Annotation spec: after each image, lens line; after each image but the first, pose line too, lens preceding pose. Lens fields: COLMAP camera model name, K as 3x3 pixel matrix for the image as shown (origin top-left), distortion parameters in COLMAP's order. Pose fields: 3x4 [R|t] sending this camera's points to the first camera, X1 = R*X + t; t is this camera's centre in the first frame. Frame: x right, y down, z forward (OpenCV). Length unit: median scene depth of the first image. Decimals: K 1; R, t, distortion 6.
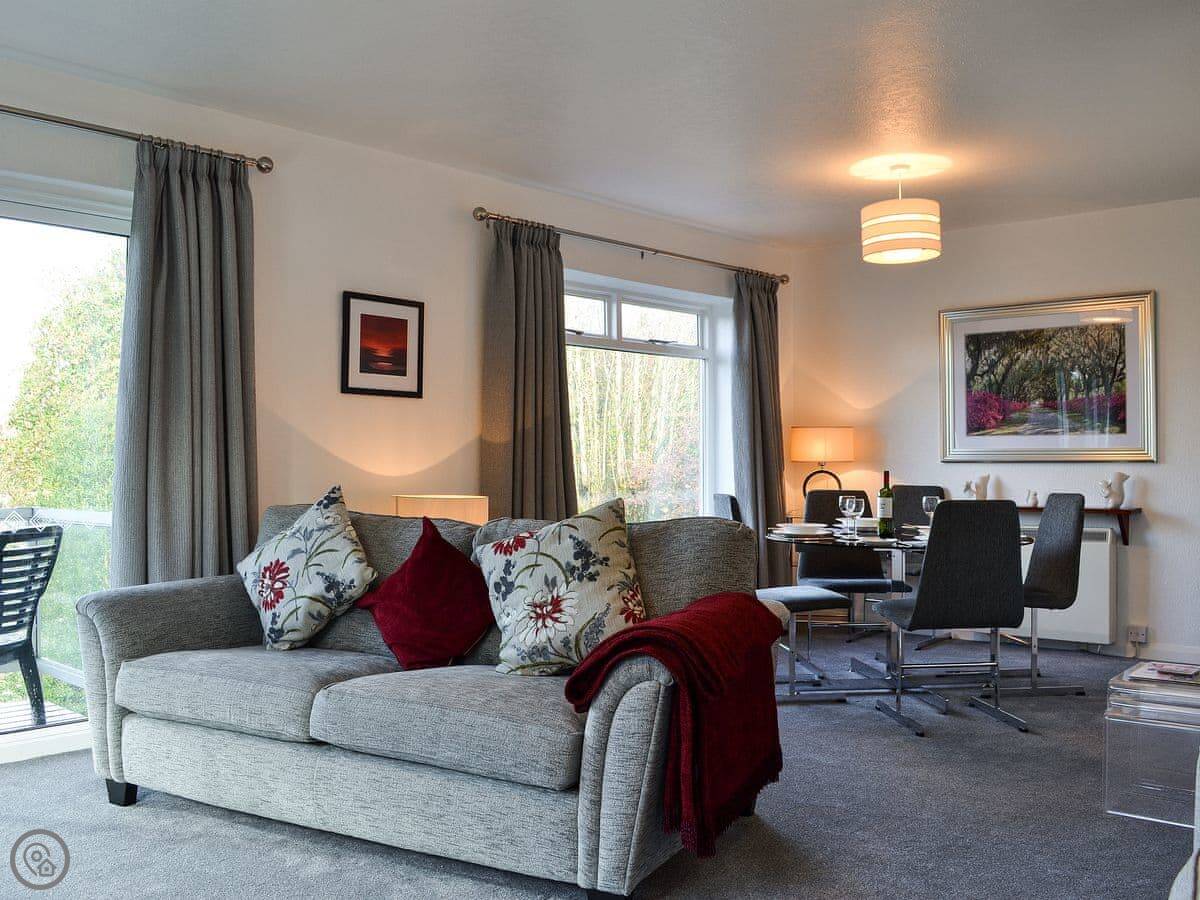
lens RADIAL K [[1370.5, 0, 600.0], [0, 1370.5, 450.0], [0, 0, 1]] dist [-0.064294, -0.034629]
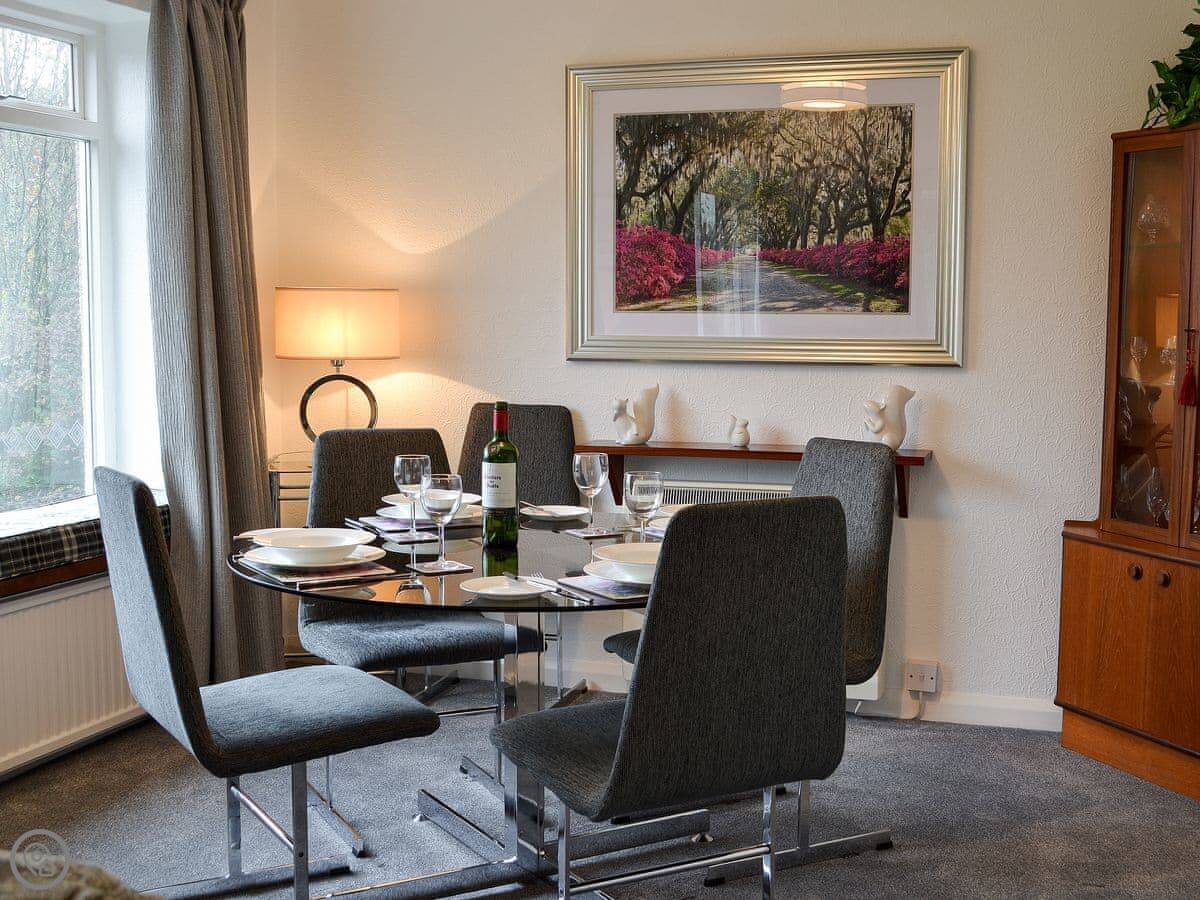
lens RADIAL K [[1370.5, 0, 600.0], [0, 1370.5, 450.0], [0, 0, 1]] dist [-0.064294, -0.034629]
pose [[0.924269, -0.033856, 0.380237, 0.061392], [-0.015569, 0.991887, 0.126163, -0.023962], [-0.381424, -0.122529, 0.916244, 0.518755]]
